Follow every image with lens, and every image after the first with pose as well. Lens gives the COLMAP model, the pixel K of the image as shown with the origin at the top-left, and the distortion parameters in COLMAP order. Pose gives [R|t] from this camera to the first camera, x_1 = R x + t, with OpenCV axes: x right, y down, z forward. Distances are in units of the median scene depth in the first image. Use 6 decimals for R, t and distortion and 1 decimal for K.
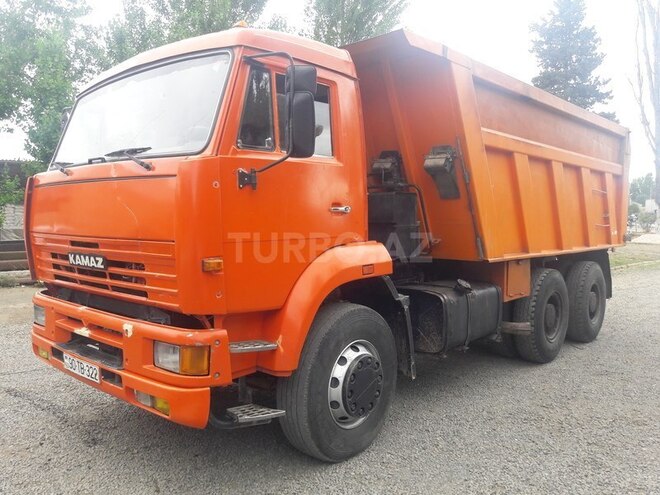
lens RADIAL K [[536.3, 0, 330.0], [0, 536.3, 247.5], [0, 0, 1]] dist [0.127804, -0.225007]
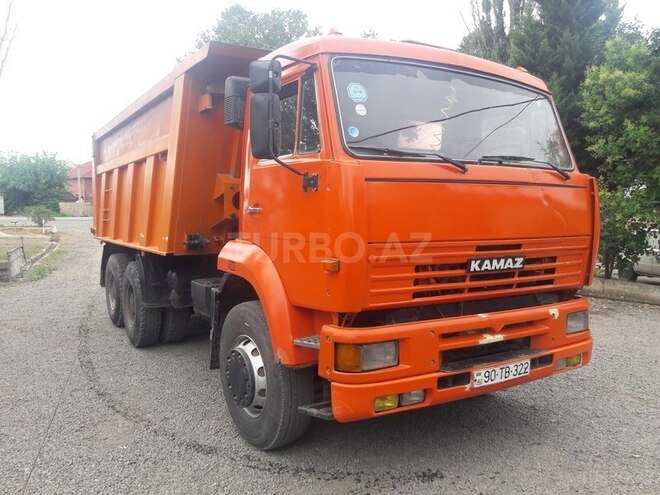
lens RADIAL K [[536.3, 0, 330.0], [0, 536.3, 247.5], [0, 0, 1]] dist [0.127804, -0.225007]
pose [[0.276608, -0.071281, 0.958336, -1.534305], [0.053705, 0.996833, 0.058643, -0.082735], [-0.959481, 0.035246, 0.279560, 1.062042]]
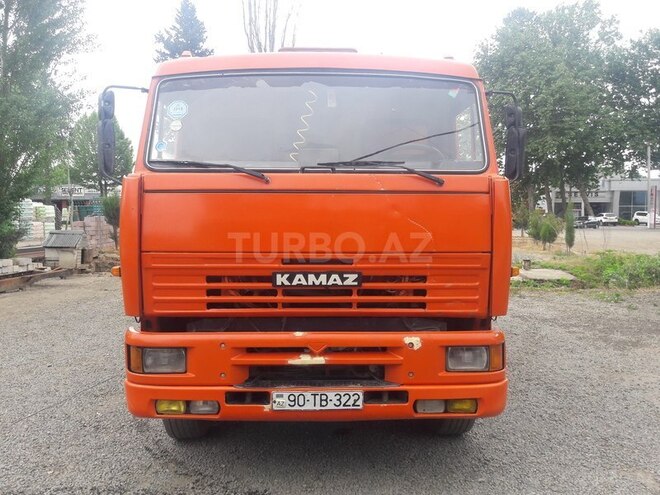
lens RADIAL K [[536.3, 0, 330.0], [0, 536.3, 247.5], [0, 0, 1]] dist [0.127804, -0.225007]
pose [[0.728534, -0.036933, 0.684014, -1.086459], [0.042152, 0.999070, 0.009049, -0.037396], [-0.683712, 0.022240, 0.729413, 0.349824]]
